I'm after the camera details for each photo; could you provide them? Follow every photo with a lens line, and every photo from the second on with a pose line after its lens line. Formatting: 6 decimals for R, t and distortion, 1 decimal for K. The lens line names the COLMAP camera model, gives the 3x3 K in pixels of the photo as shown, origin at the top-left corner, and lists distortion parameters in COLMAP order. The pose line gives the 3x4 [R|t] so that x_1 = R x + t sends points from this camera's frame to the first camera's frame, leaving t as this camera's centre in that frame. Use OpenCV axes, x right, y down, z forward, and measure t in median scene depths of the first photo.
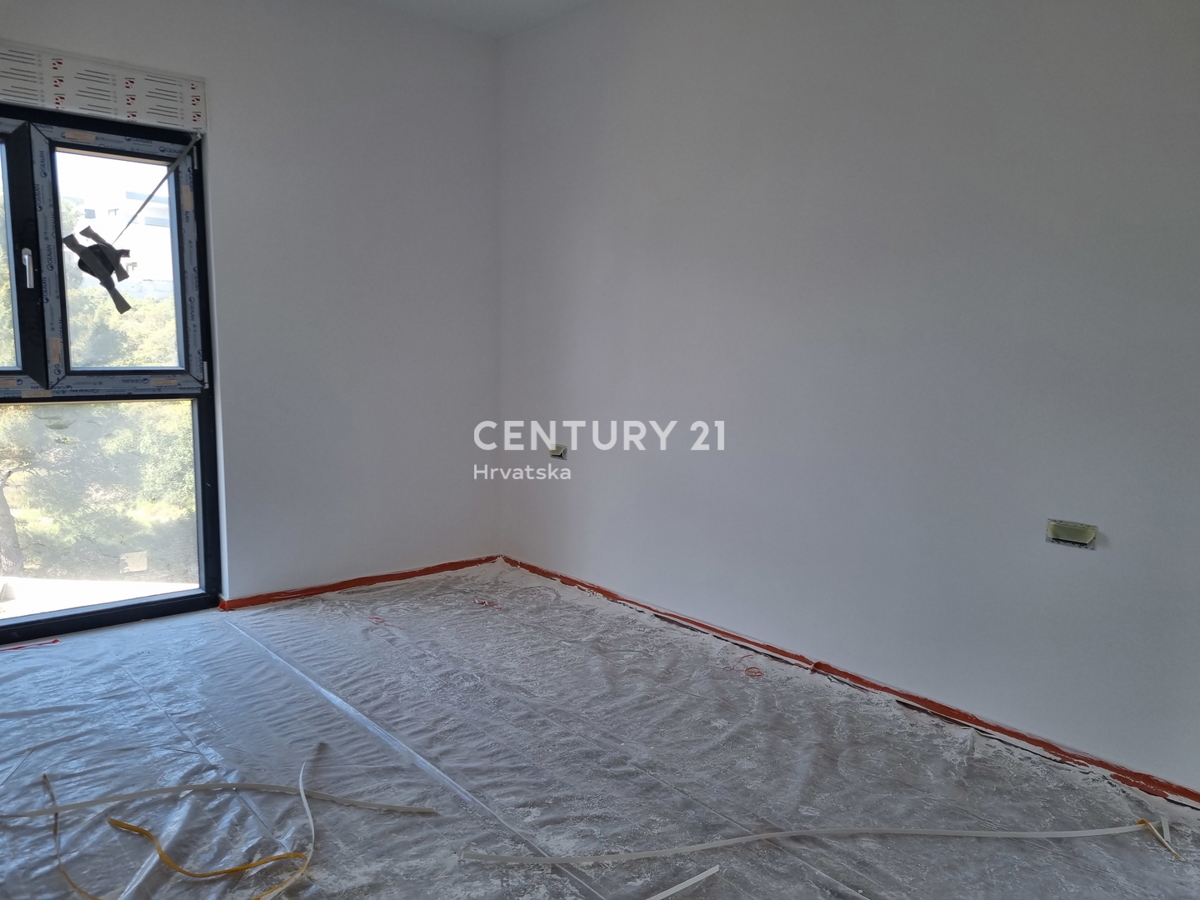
lens RADIAL K [[902.5, 0, 598.7], [0, 902.5, 453.5], [0, 0, 1]] dist [0.007865, 0.002135]
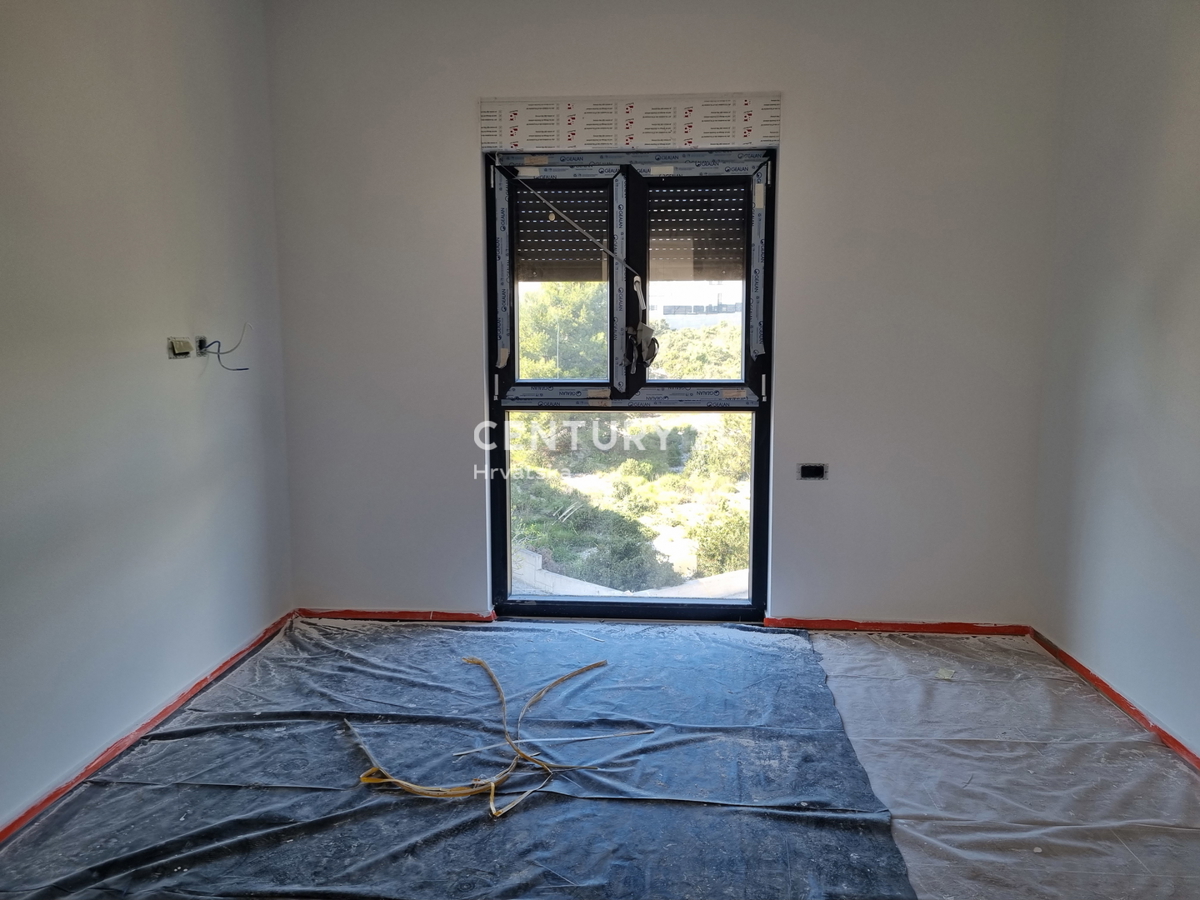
lens RADIAL K [[920.4, 0, 599.7], [0, 920.4, 441.7], [0, 0, 1]] dist [0.004732, 0.001288]
pose [[0.695429, 0.058759, -0.716188, 0.172617], [-0.077561, 0.996967, 0.006482, -0.020428], [0.714397, 0.051041, 0.697877, 0.165666]]
